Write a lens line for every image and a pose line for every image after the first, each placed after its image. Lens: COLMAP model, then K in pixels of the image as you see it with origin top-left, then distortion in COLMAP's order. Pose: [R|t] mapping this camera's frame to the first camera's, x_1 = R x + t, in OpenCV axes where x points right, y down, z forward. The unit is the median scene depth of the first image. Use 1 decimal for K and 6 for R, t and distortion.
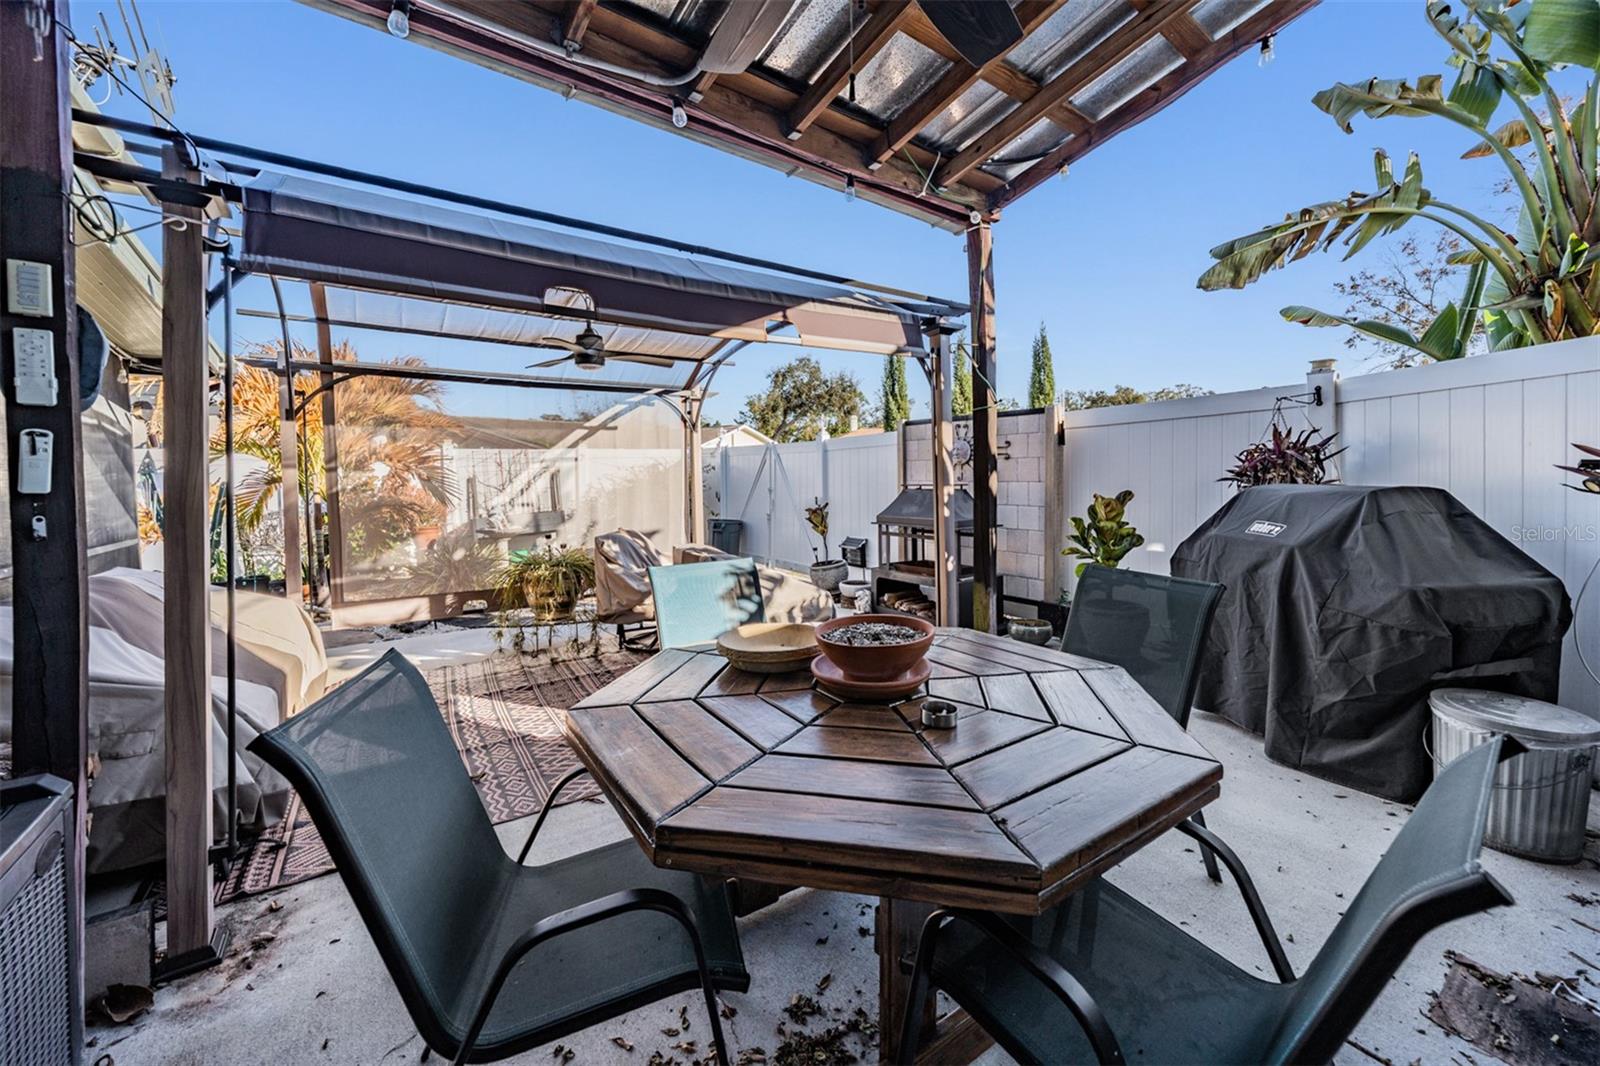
lens RADIAL K [[603.8, 0, 801.6], [0, 603.8, 480.7], [0, 0, 1]] dist [-0.000050, -0.000013]
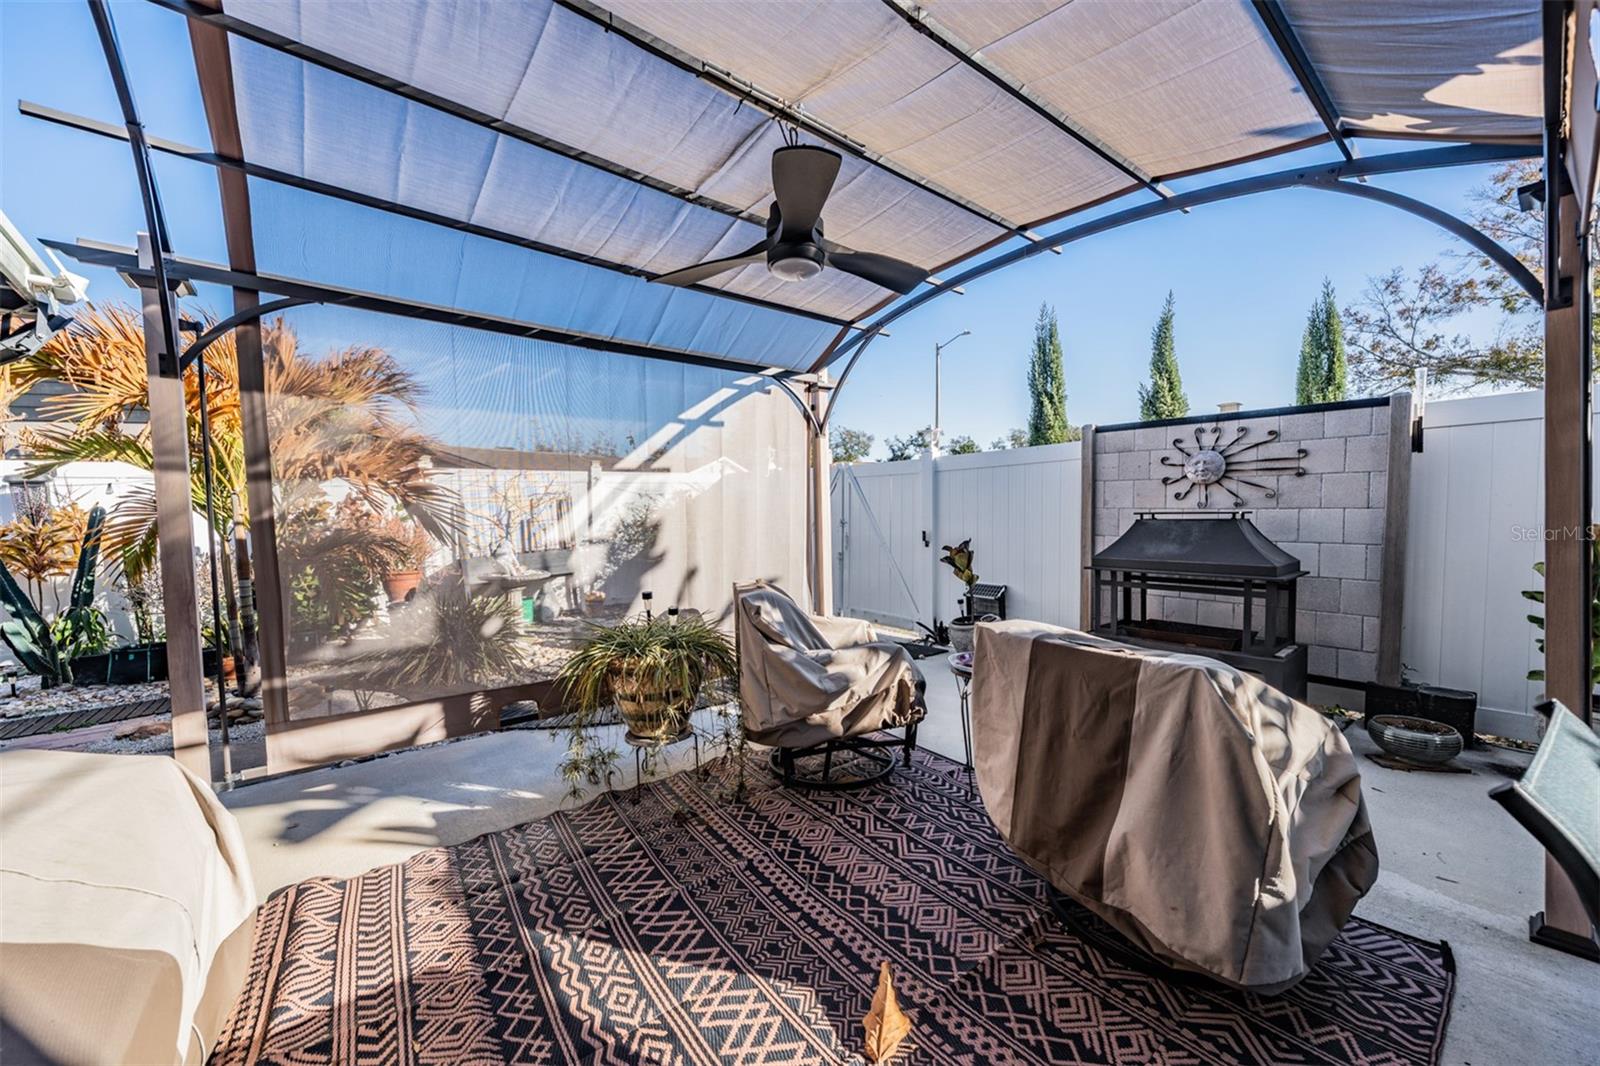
lens RADIAL K [[595.0, 0, 800.0], [0, 595.0, 533.0], [0, 0, 1]] dist [0.000349, 0.000303]
pose [[0.997718, 0.001094, 0.067510, -0.273169], [-0.003006, 0.999597, 0.028238, 0.012242], [-0.067452, -0.028376, 0.997319, 0.357824]]
